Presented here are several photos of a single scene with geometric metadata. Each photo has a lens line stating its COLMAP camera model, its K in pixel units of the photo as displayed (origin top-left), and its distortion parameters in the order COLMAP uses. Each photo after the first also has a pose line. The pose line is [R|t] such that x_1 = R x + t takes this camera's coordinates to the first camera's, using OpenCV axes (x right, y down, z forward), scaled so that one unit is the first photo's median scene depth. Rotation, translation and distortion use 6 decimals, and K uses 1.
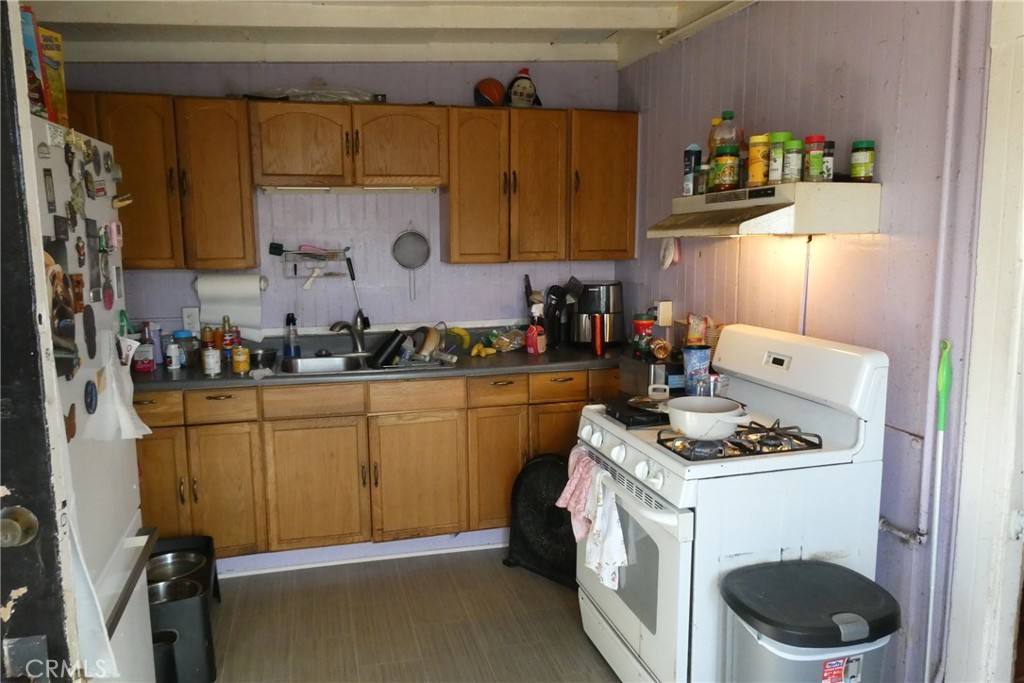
lens RADIAL K [[723.8, 0, 512.0], [0, 723.8, 341.5], [0, 0, 1]] dist [0.000048, -0.011076]
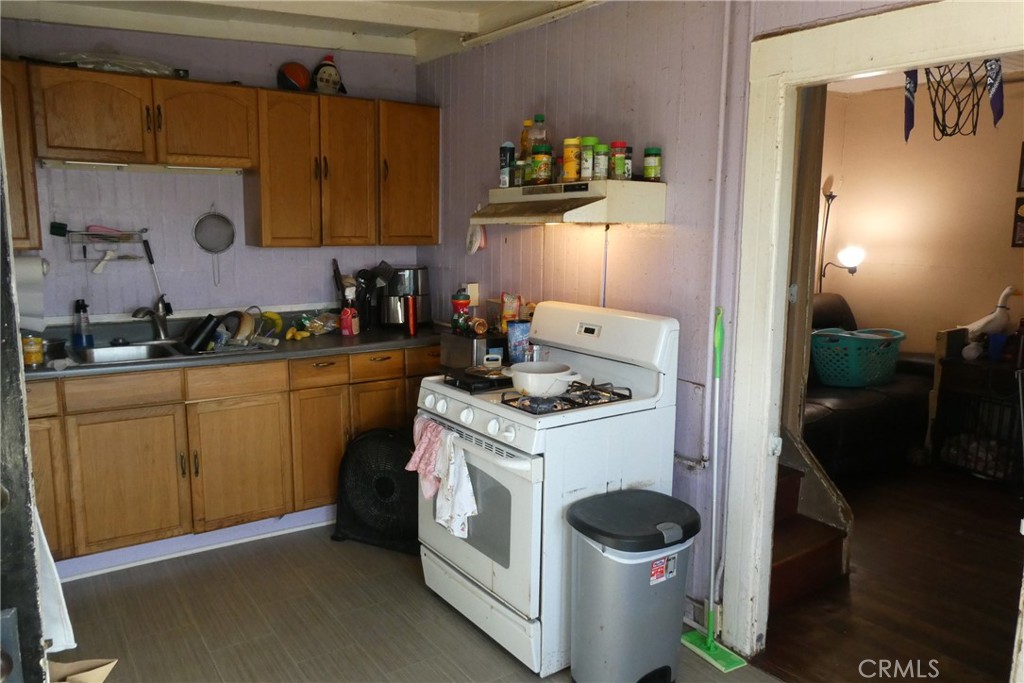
lens RADIAL K [[723.8, 0, 512.0], [0, 723.8, 341.5], [0, 0, 1]] dist [0.000048, -0.011076]
pose [[0.941762, -0.033841, 0.334572, -0.109628], [0.028985, 0.999390, 0.019498, 0.013716], [-0.335028, -0.008665, 0.942168, -0.055276]]
